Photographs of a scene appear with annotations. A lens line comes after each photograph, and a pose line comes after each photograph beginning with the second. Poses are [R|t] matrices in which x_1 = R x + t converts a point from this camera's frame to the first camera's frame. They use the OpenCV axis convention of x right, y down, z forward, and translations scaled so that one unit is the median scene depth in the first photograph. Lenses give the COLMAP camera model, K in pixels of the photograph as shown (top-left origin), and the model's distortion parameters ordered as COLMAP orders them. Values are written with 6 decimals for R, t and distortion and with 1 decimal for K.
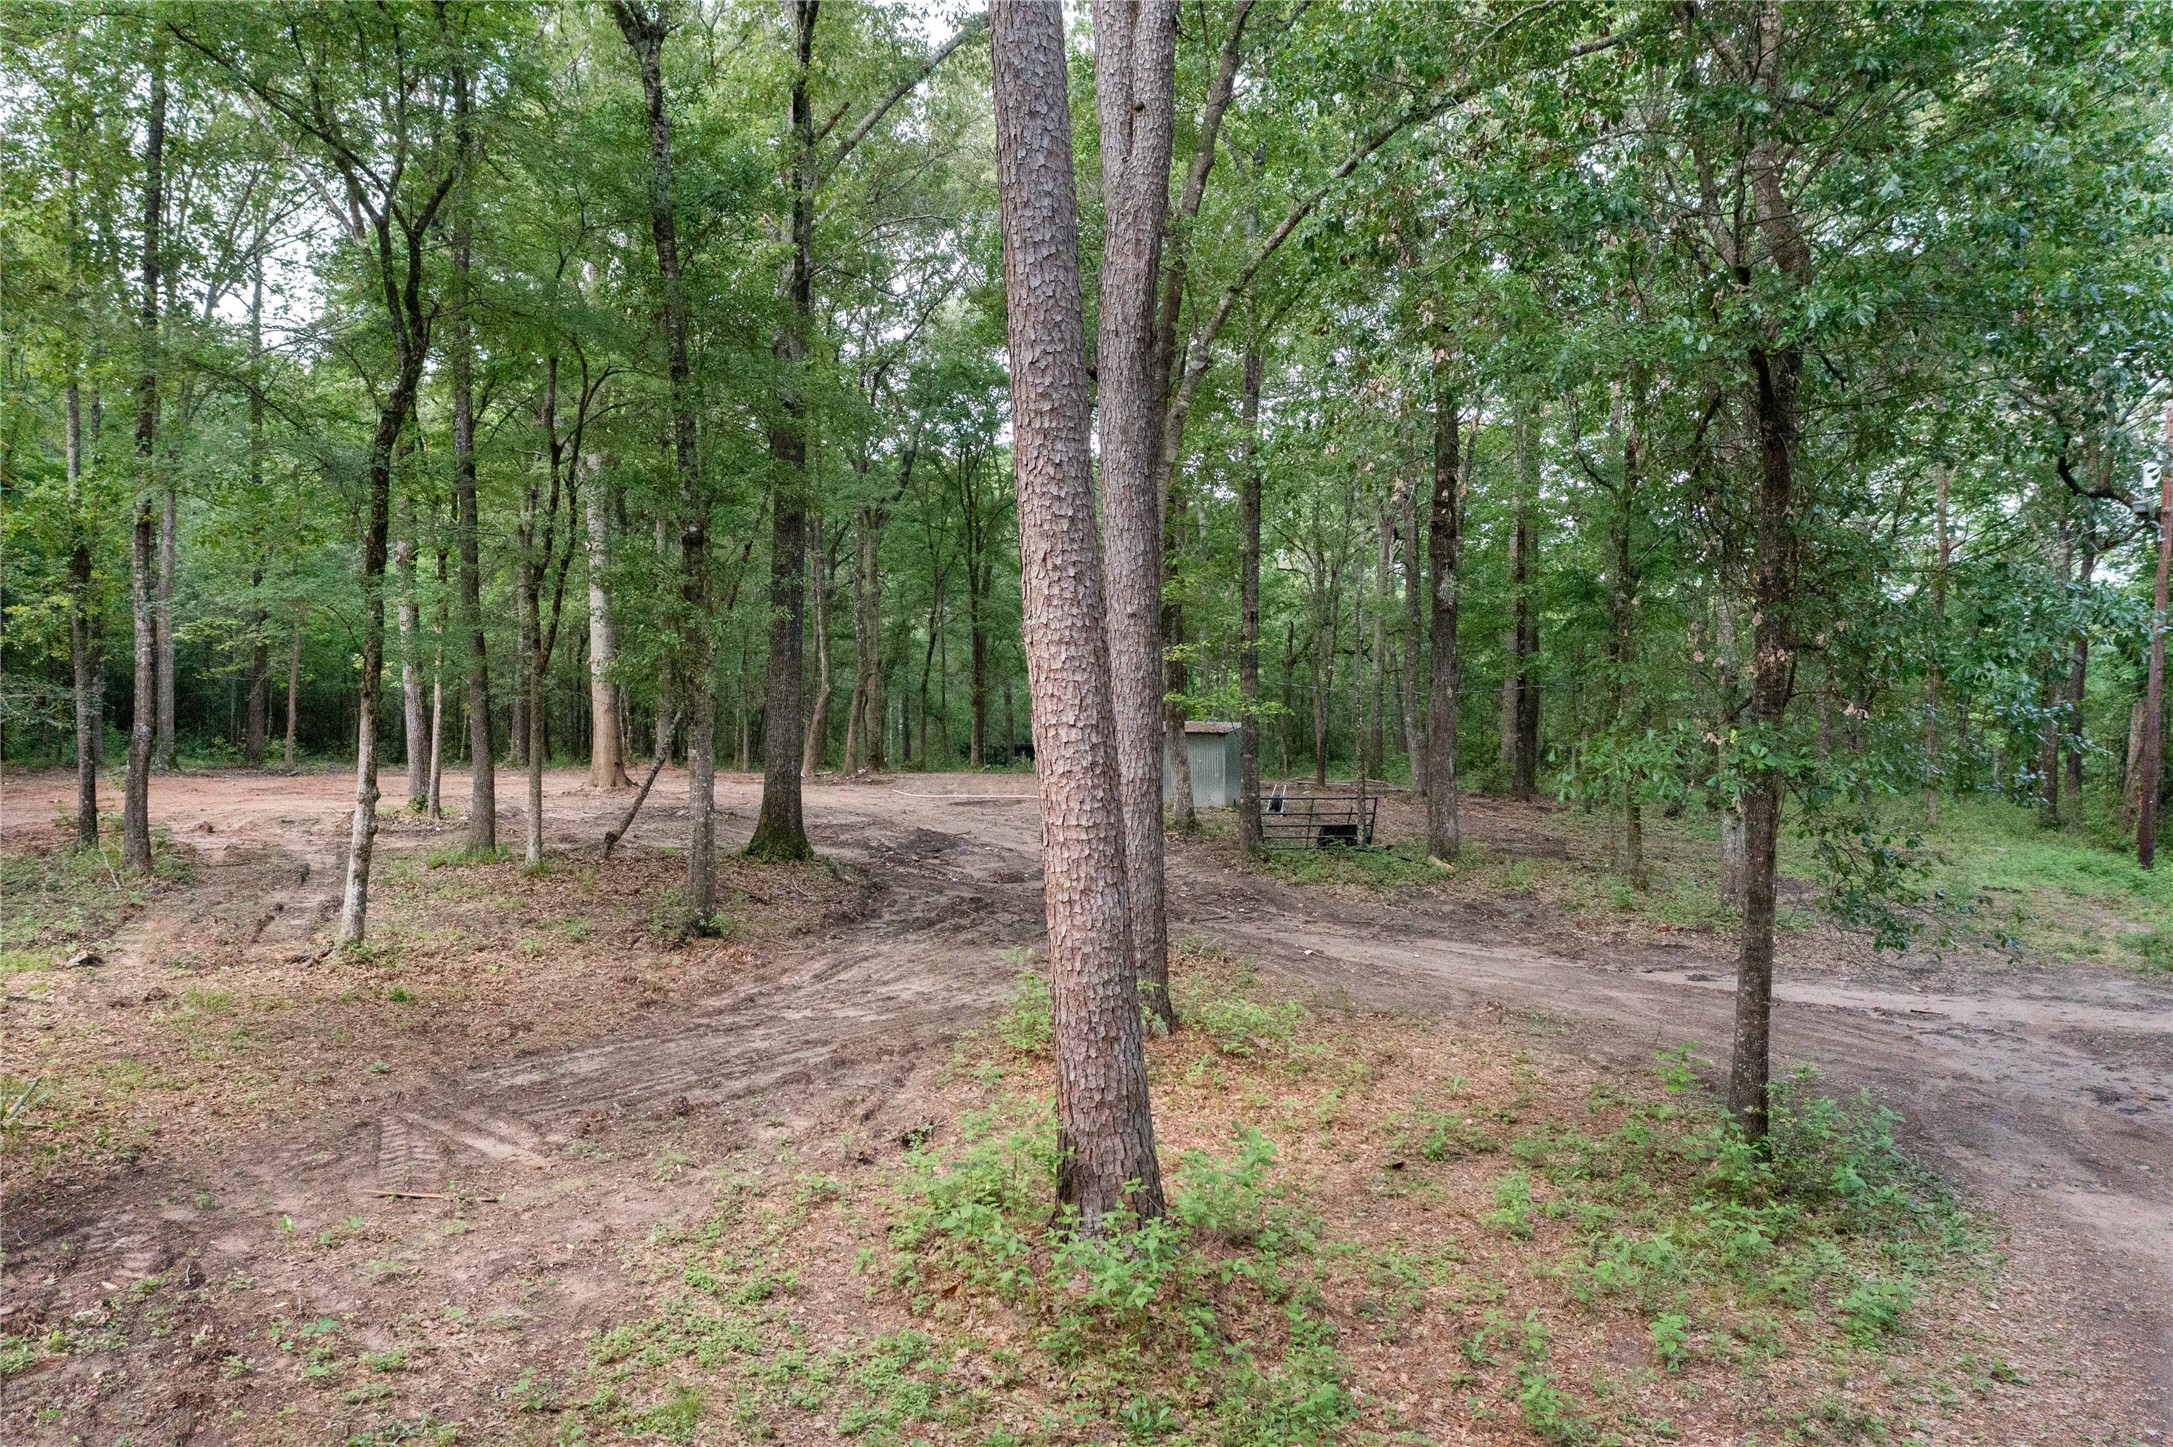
lens RADIAL K [[1732.8, 0, 1085.0], [0, 1732.8, 737.8], [0, 0, 1]] dist [0.008239, -0.001448]
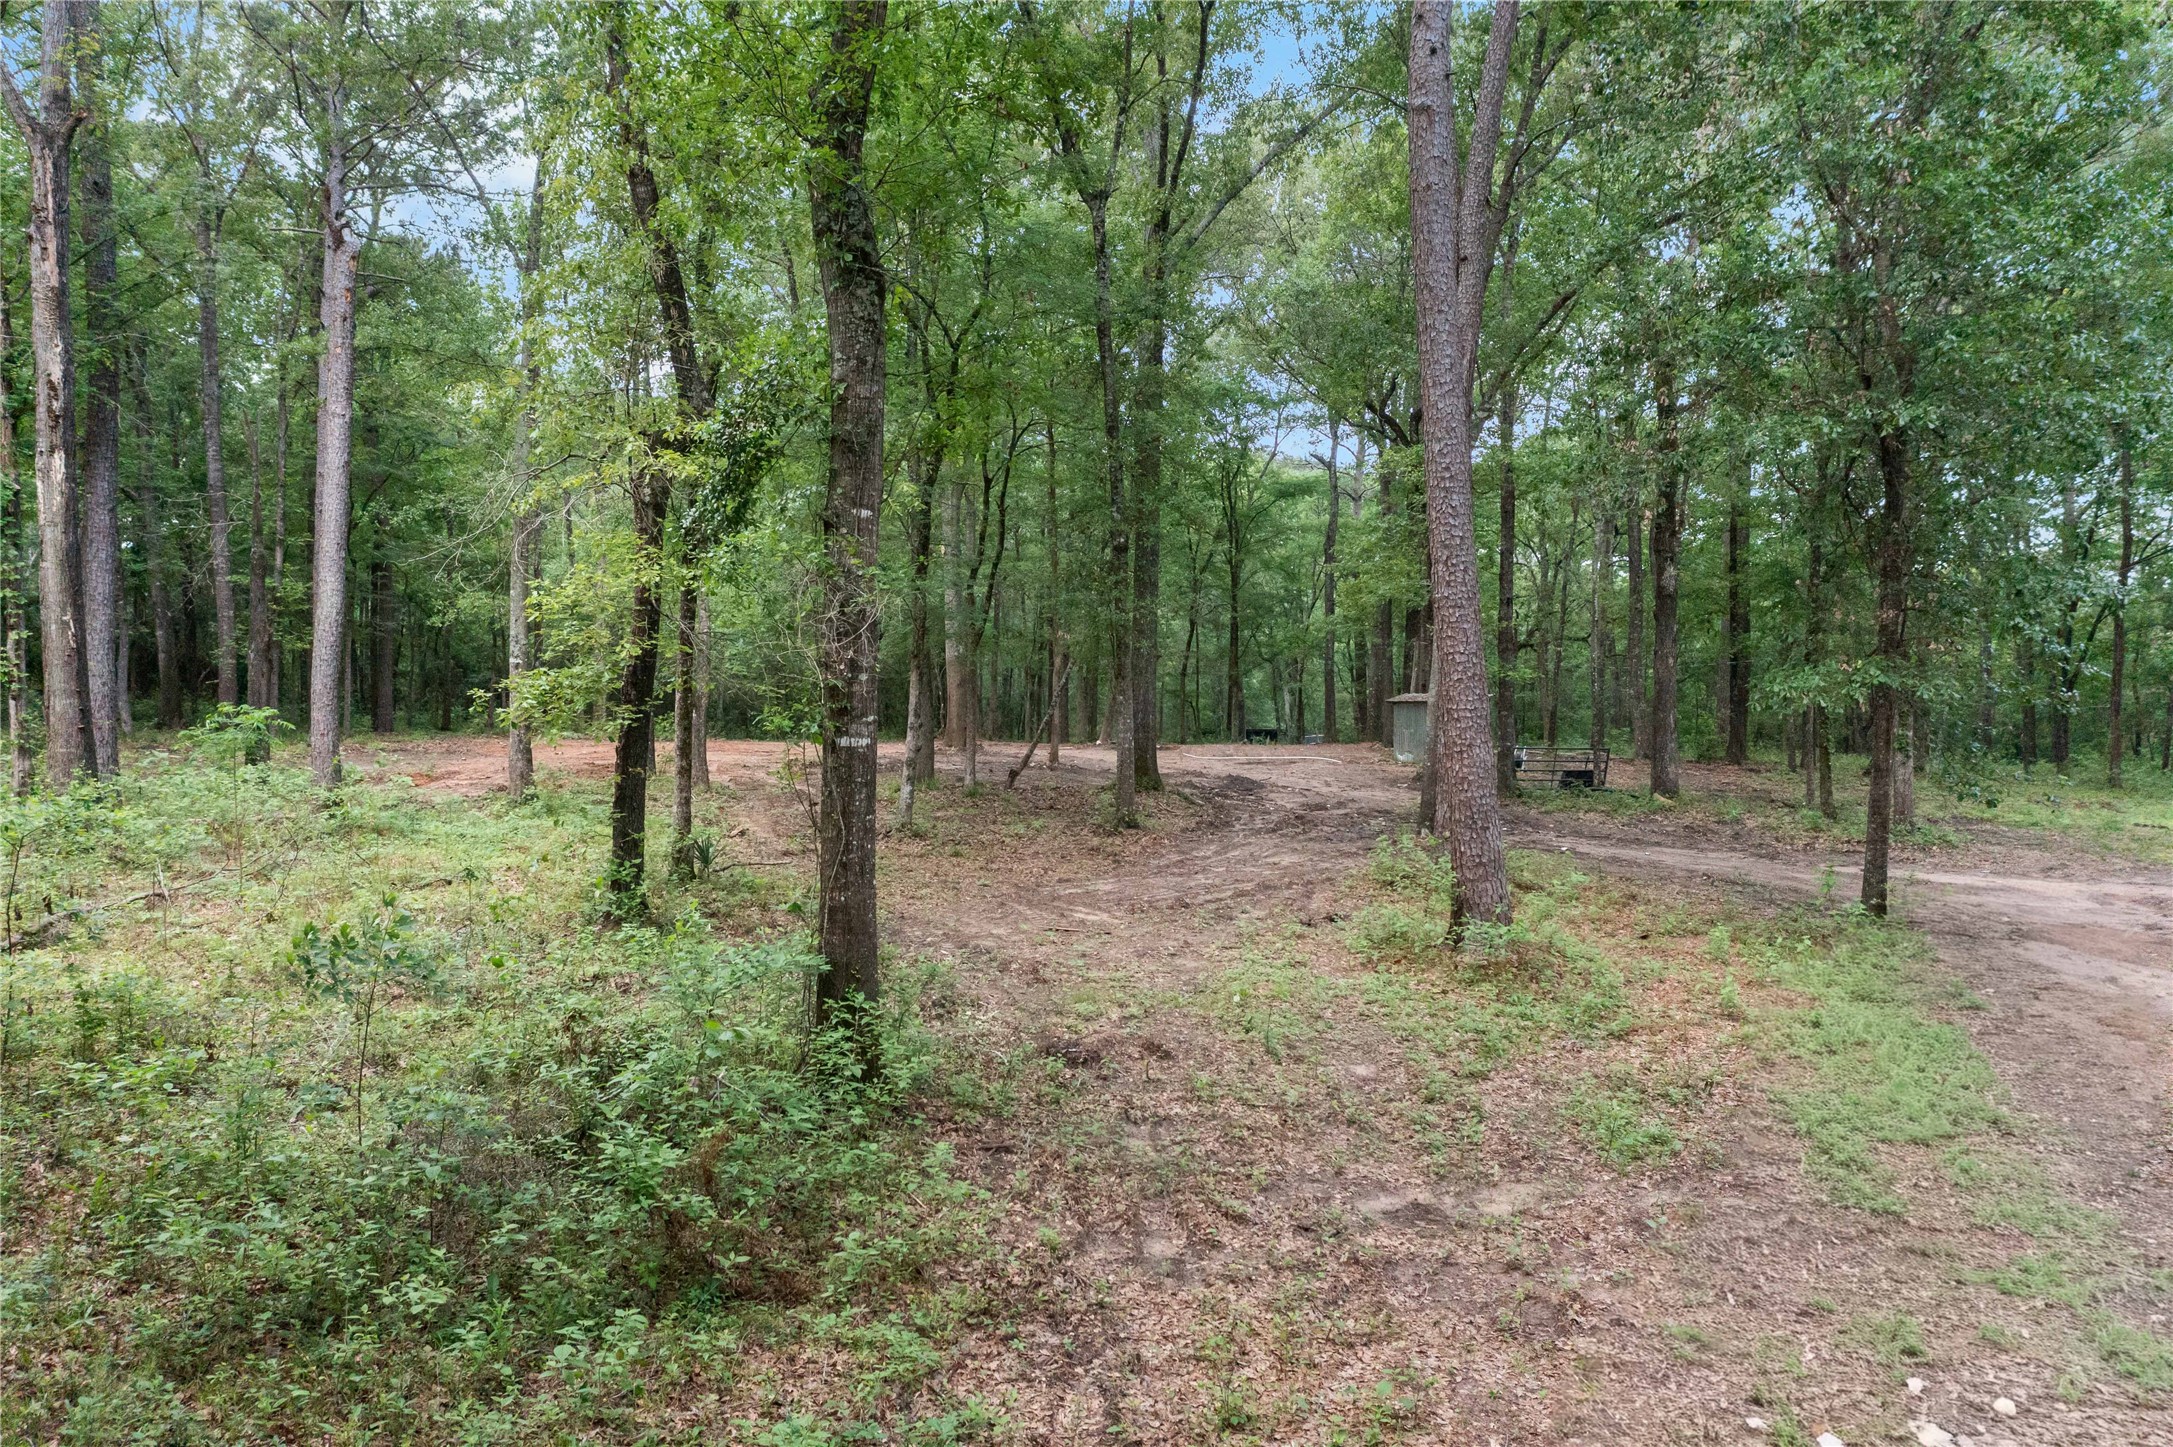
lens RADIAL K [[1732.8, 0, 1080.8], [0, 1732.8, 734.1], [0, 0, 1]] dist [0.008239, -0.001448]
pose [[0.993304, 0.000905, -0.115524, -0.064999], [-0.000900, 1.000000, 0.000093, 0.025786], [0.115524, 0.000012, 0.993305, -0.277876]]
